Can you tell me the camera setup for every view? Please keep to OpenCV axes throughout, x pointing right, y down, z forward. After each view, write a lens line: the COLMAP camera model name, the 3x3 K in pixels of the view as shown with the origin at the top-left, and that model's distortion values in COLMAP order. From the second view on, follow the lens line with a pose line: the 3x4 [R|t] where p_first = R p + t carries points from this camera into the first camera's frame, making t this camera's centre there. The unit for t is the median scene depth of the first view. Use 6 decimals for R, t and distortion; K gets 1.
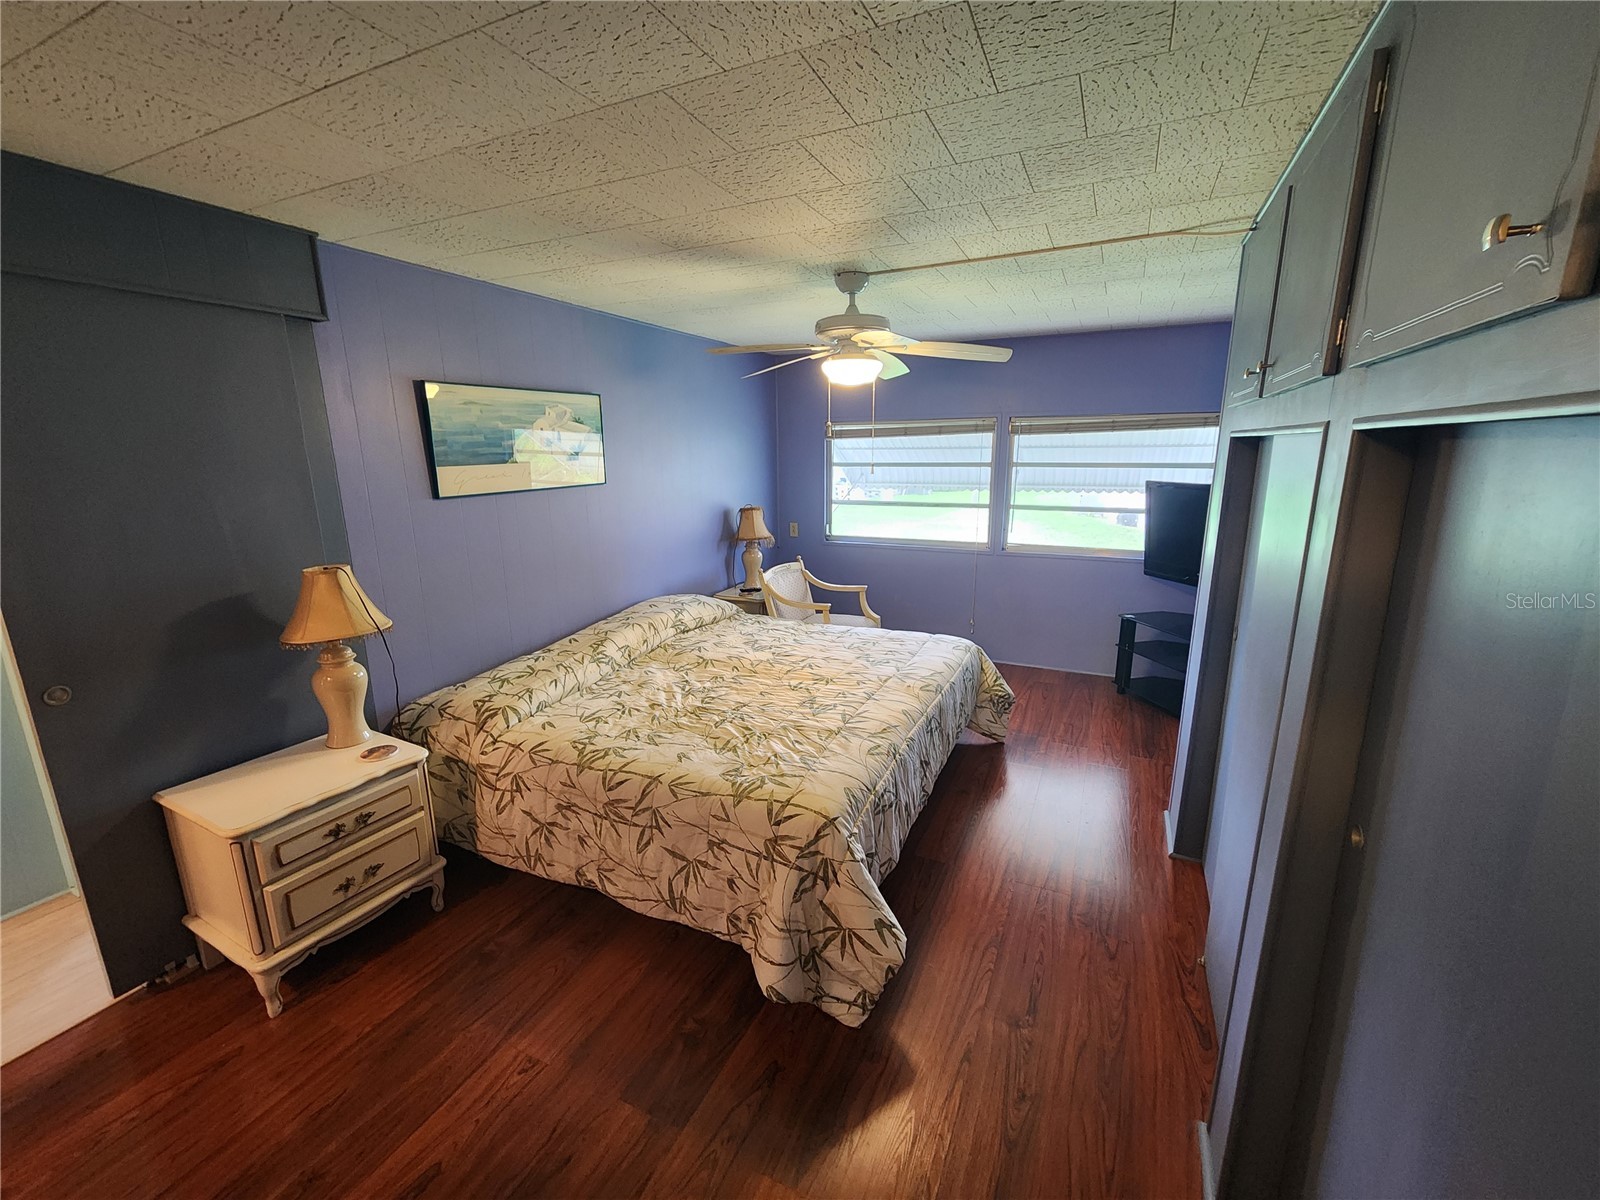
lens RADIAL K [[658.9, 0, 803.2], [0, 658.9, 599.5], [0, 0, 1]] dist [-0.001605, 0.000959]
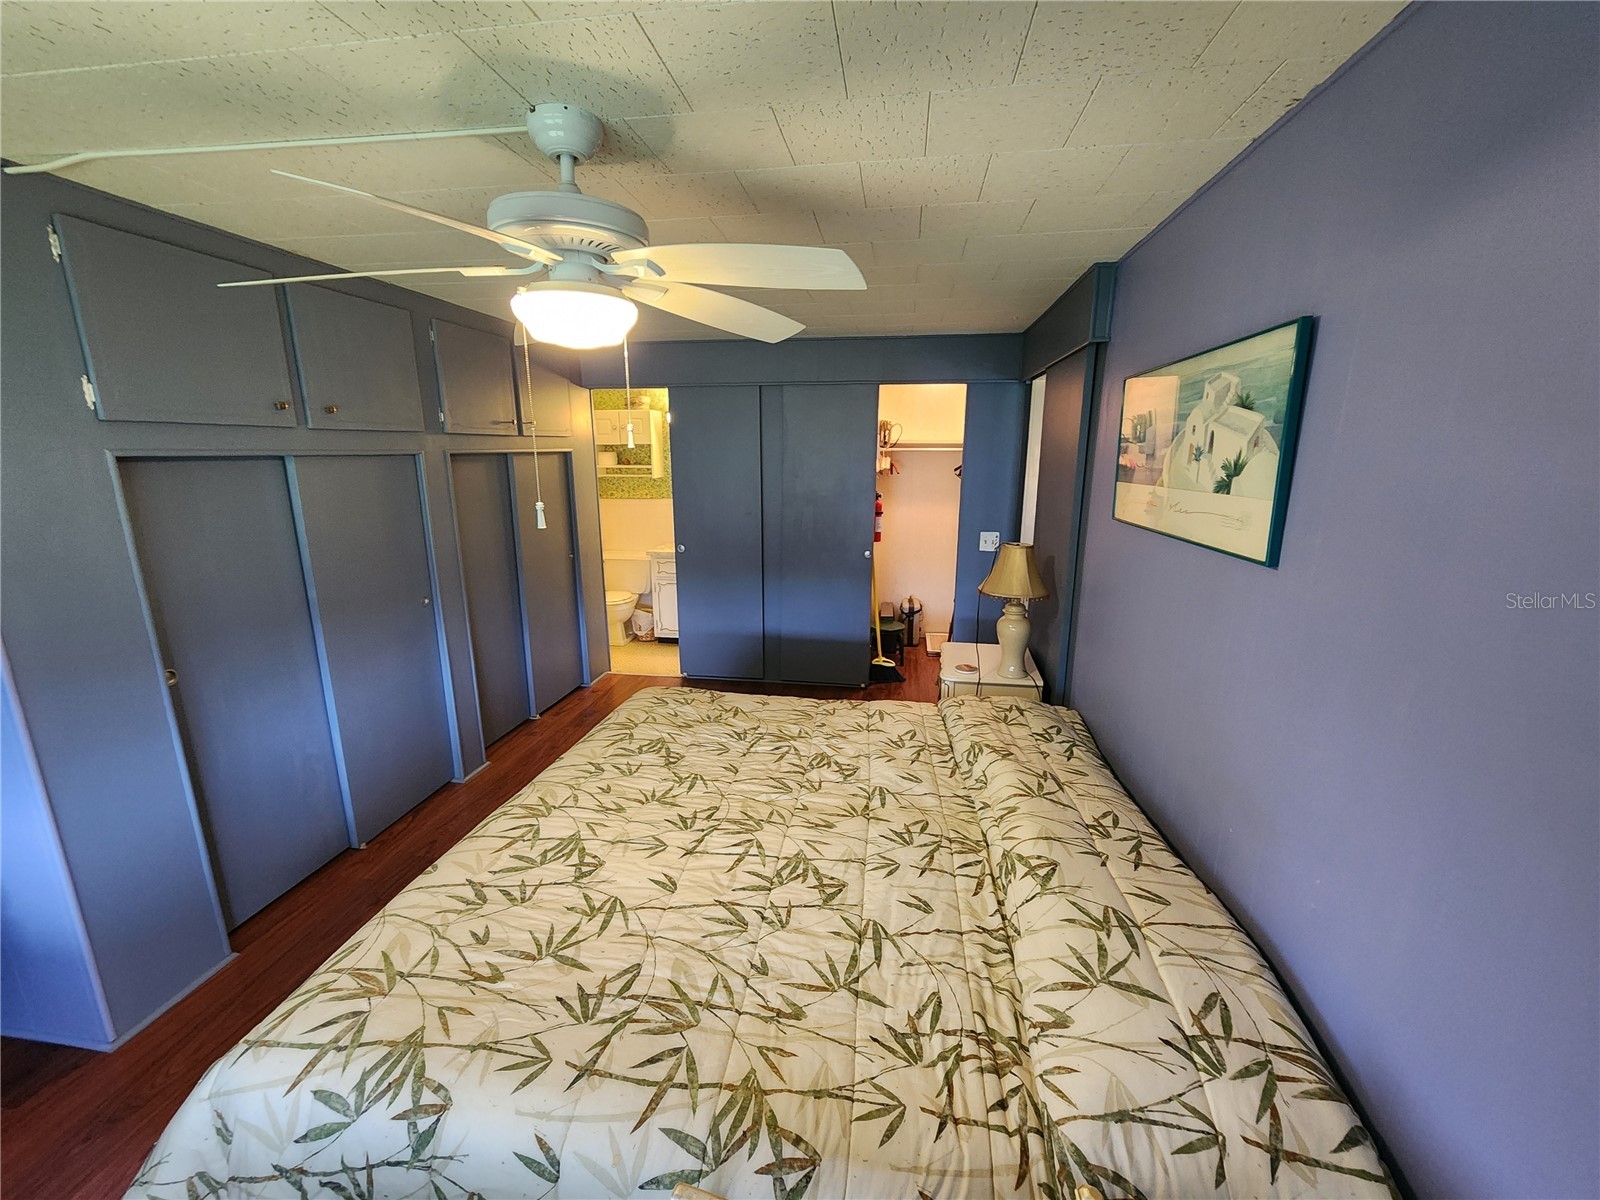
lens RADIAL K [[656.8, 0, 803.5], [0, 656.8, 600.0], [0, 0, 1]] dist [-0.001580, 0.000662]
pose [[-0.957911, 0.071324, -0.278065, 0.064664], [-0.059378, 0.898466, 0.435010, -0.389755], [0.280859, 0.433211, -0.856415, 1.597821]]
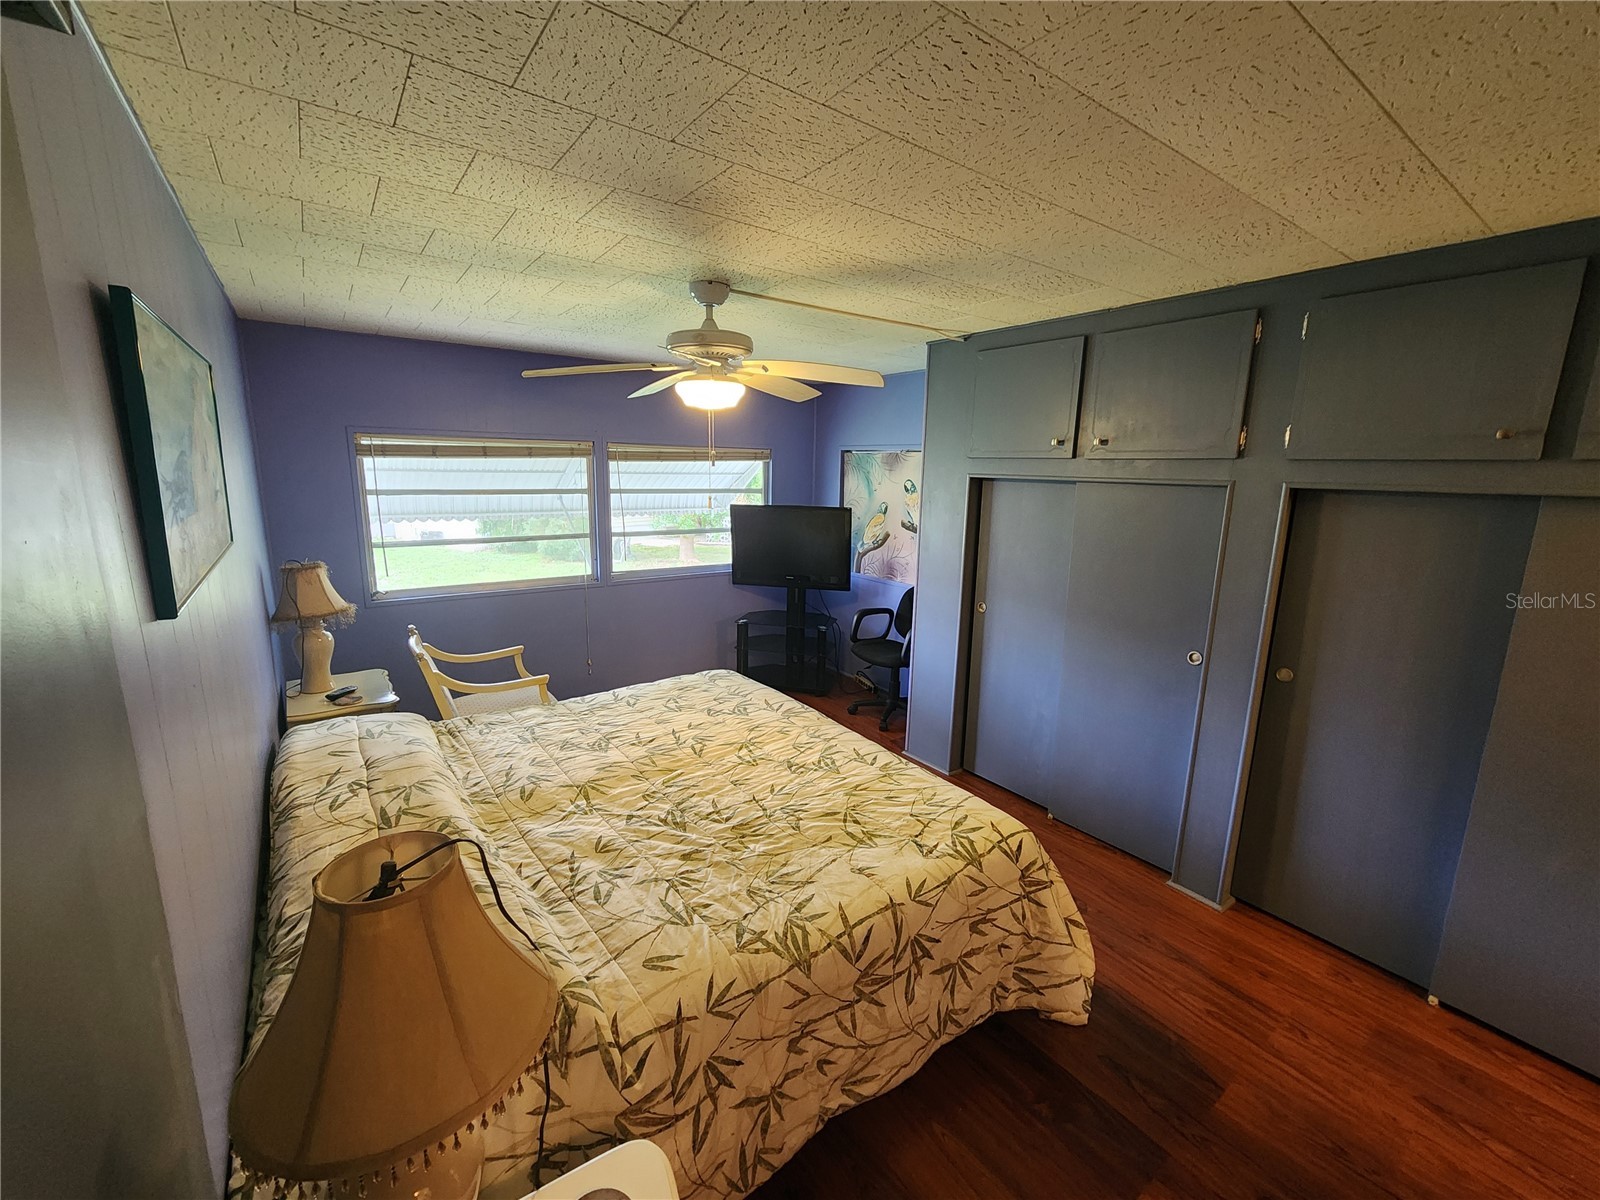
lens RADIAL K [[658.9, 0, 803.2], [0, 658.9, 599.5], [0, 0, 1]] dist [-0.001605, 0.000959]
pose [[0.476407, -0.154741, 0.865501, -0.679919], [0.175144, 0.981364, 0.079049, -0.126983], [-0.861604, 0.113928, 0.494631, 0.497788]]
